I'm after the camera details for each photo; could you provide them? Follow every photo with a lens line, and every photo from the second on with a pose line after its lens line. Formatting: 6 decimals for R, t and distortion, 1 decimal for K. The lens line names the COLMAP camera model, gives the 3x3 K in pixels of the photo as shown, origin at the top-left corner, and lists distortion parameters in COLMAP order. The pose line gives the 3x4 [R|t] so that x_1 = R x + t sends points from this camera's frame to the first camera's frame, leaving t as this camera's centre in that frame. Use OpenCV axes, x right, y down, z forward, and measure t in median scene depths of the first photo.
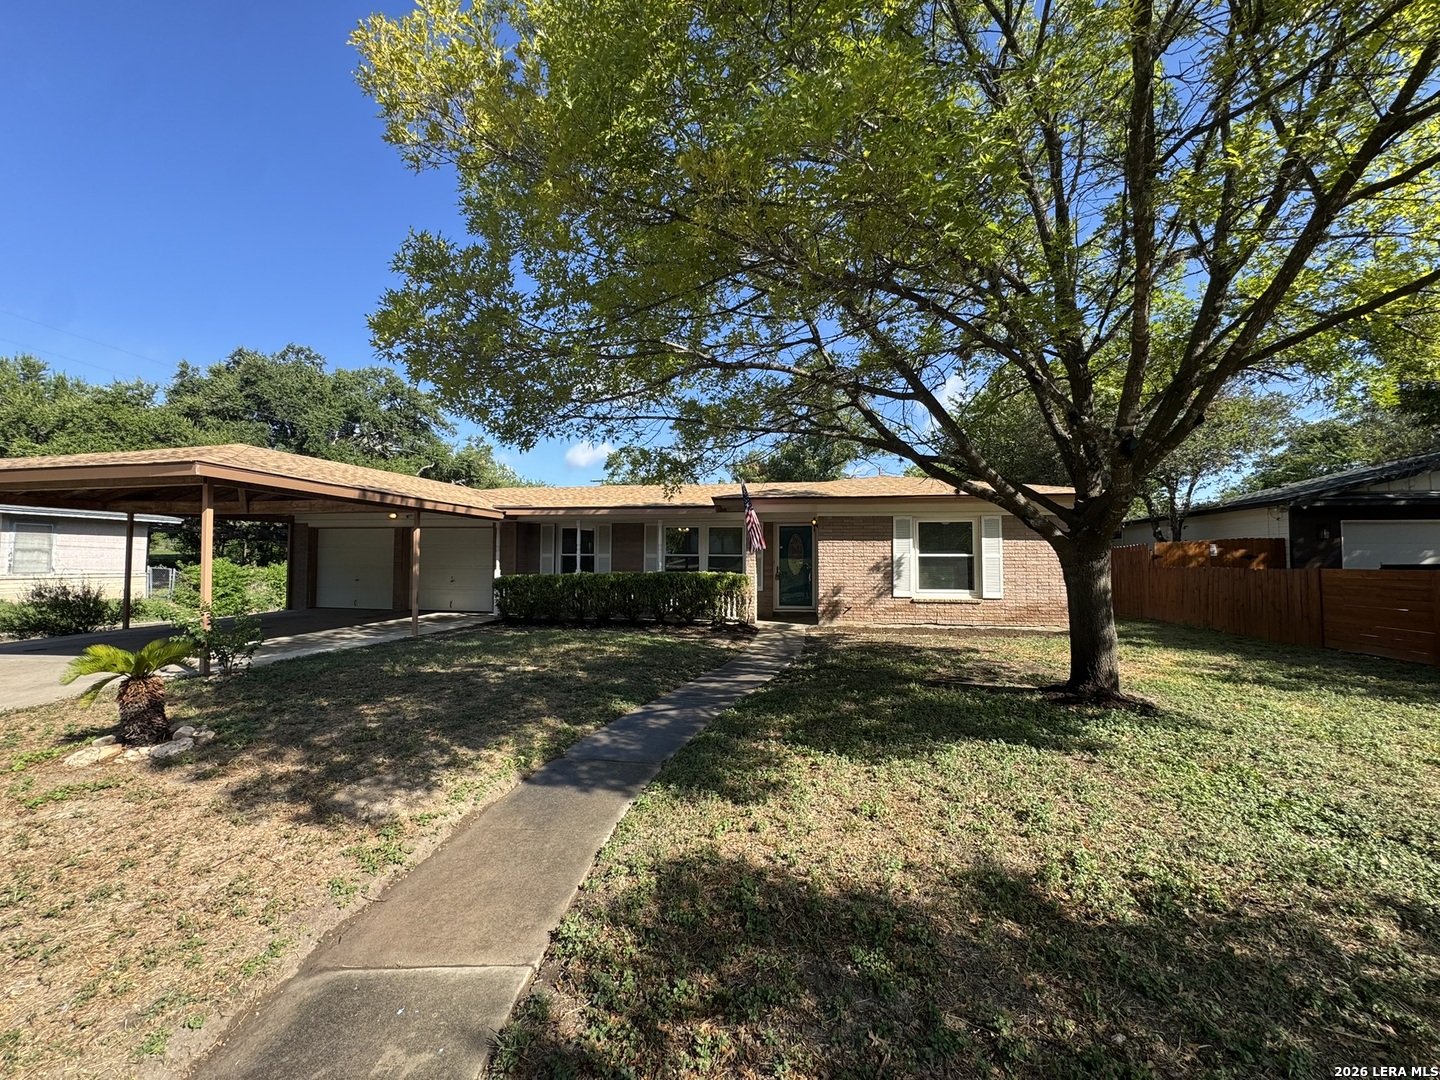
lens RADIAL K [[573.6, 0, 721.7], [0, 573.6, 537.8], [0, 0, 1]] dist [-0.003497, 0.000222]
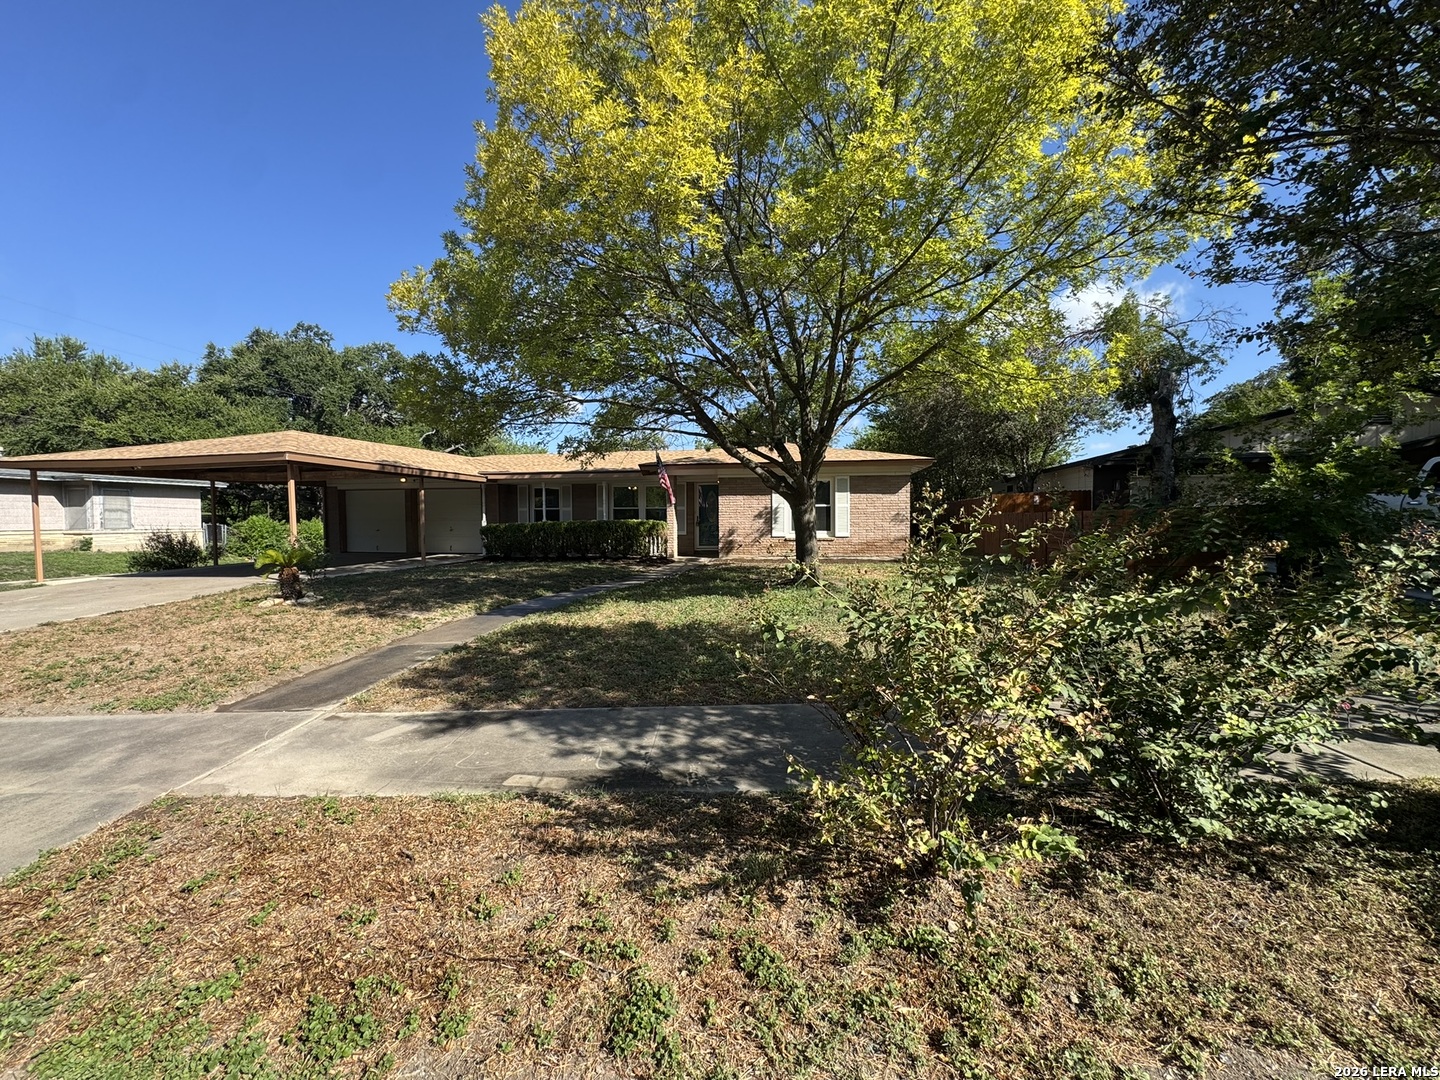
lens RADIAL K [[573.6, 0, 721.7], [0, 573.6, 537.8], [0, 0, 1]] dist [-0.003497, 0.000222]
pose [[0.999886, -0.009903, -0.011433, 0.183045], [0.010745, 0.997048, 0.076028, 0.001104], [0.010646, -0.076142, 0.997040, -0.334292]]
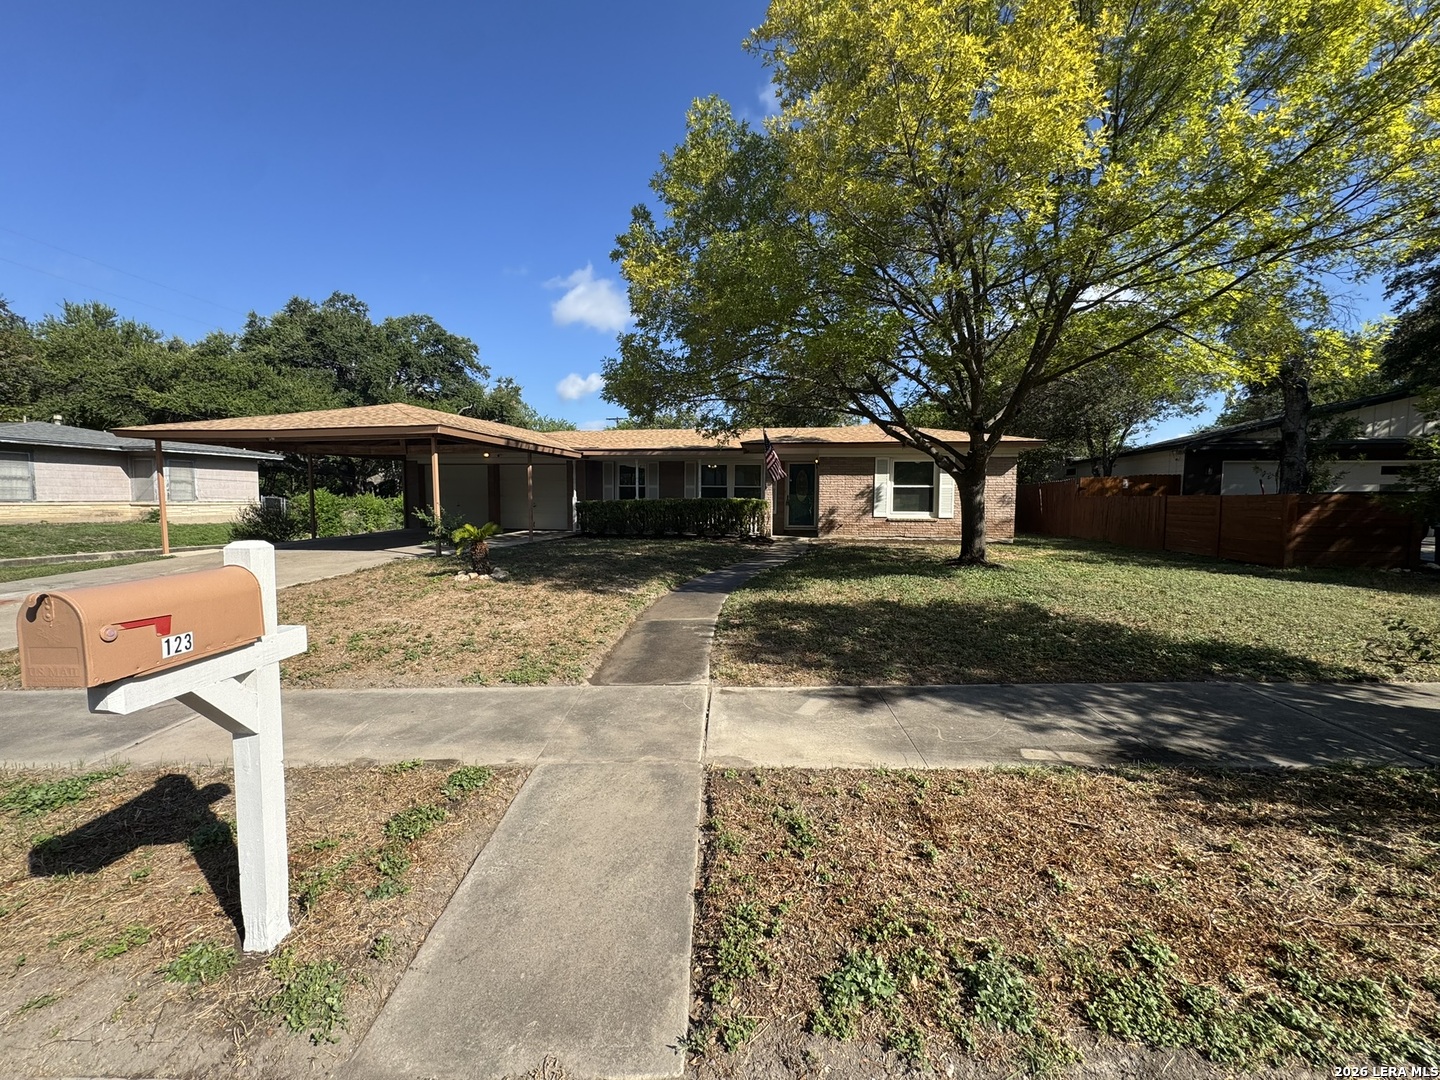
lens RADIAL K [[573.6, 0, 721.7], [0, 573.6, 537.8], [0, 0, 1]] dist [-0.003497, 0.000222]
pose [[0.999990, 0.002869, -0.003446, -0.052653], [-0.002466, 0.993745, 0.111645, 0.001426], [0.003744, -0.111635, 0.993742, -0.335737]]
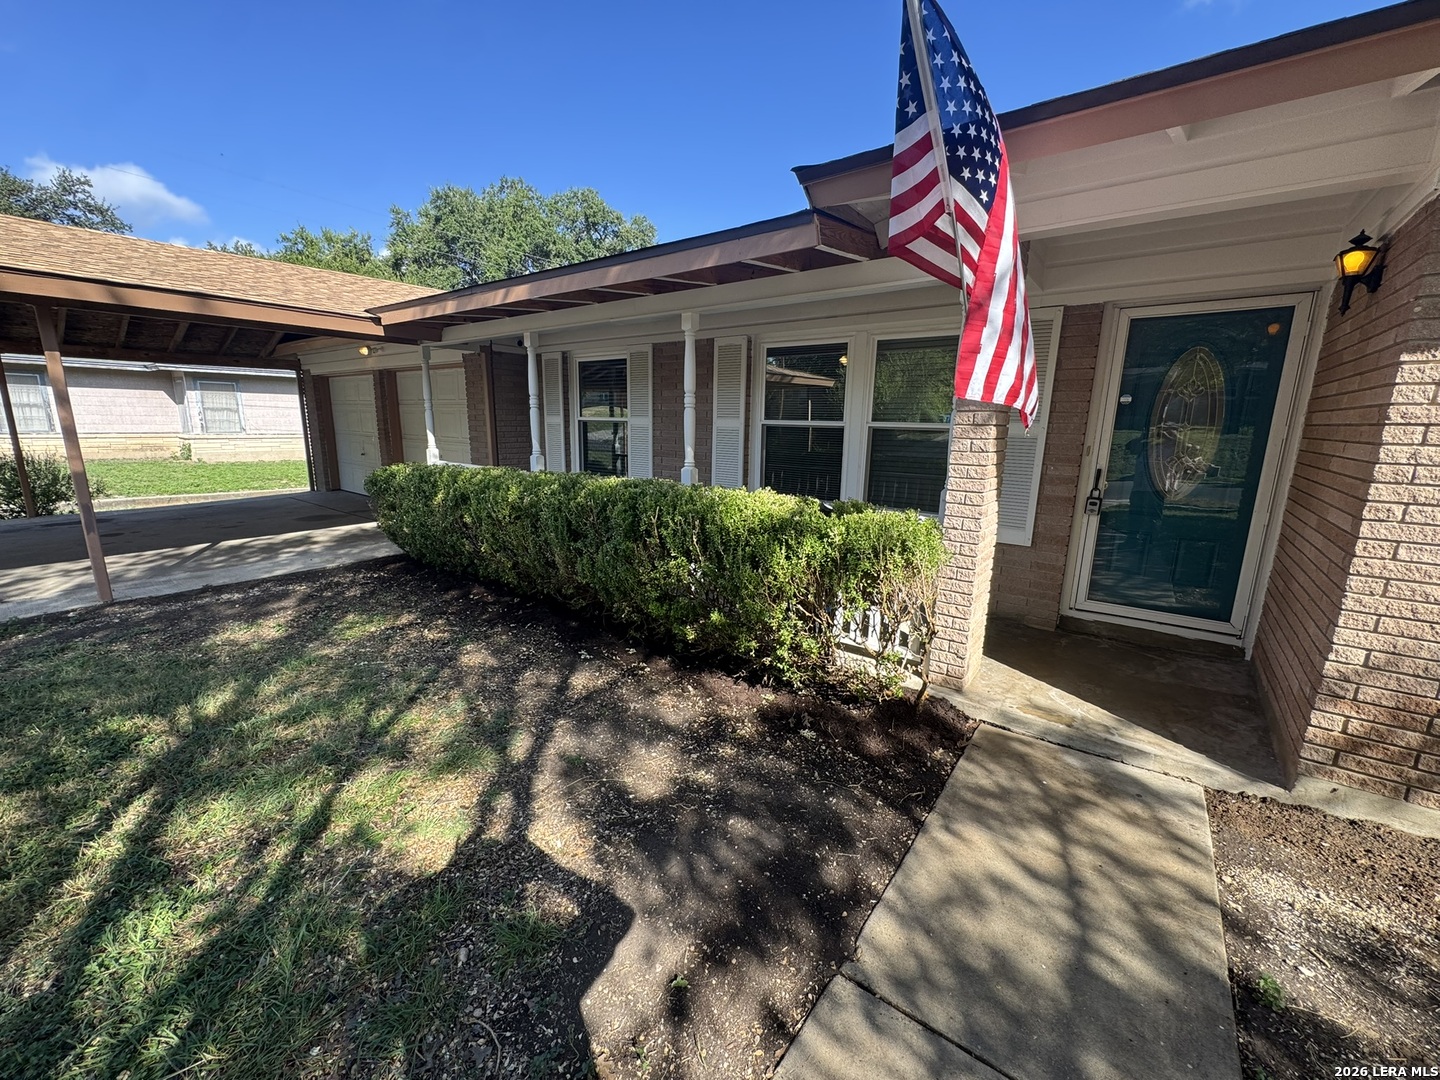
lens RADIAL K [[573.6, 0, 721.7], [0, 573.6, 537.8], [0, 0, 1]] dist [-0.003497, 0.000222]
pose [[0.881999, 0.104269, -0.459570, 0.072514], [0.006456, 0.972450, 0.233024, 0.017700], [0.471206, -0.208494, 0.857027, 0.723003]]
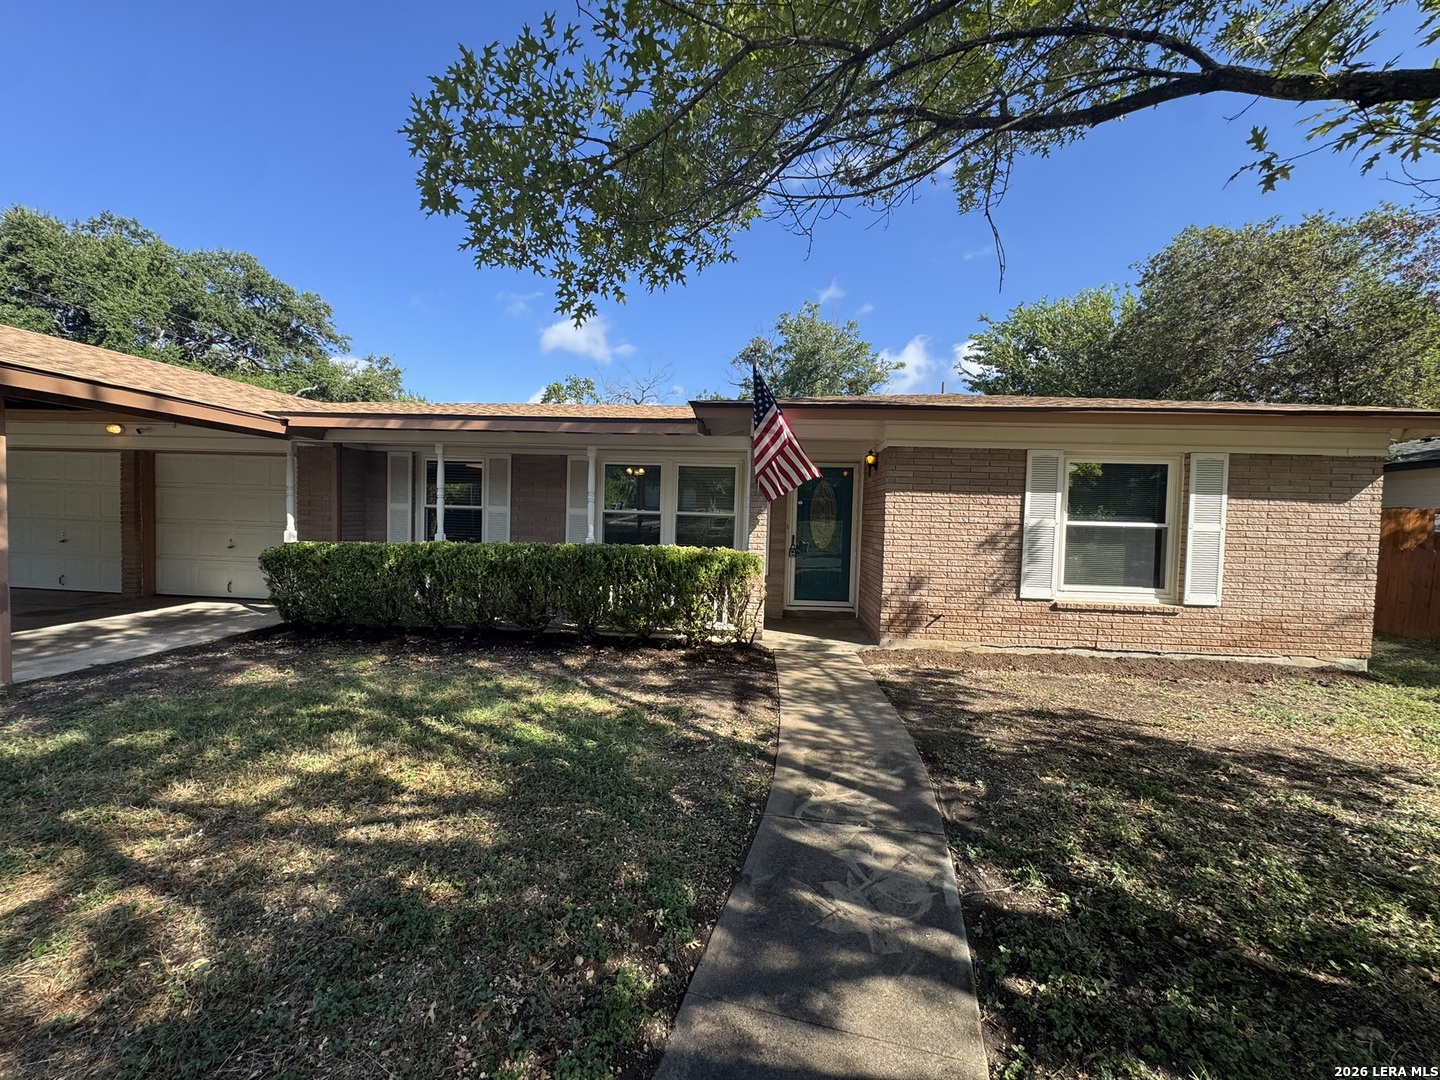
lens RADIAL K [[573.6, 0, 721.7], [0, 573.6, 537.8], [0, 0, 1]] dist [-0.003497, 0.000222]
pose [[0.996449, 0.020183, 0.081742, -0.027555], [-0.026417, 0.996764, 0.075920, 0.010952], [-0.079945, -0.077810, 0.993758, 0.453938]]
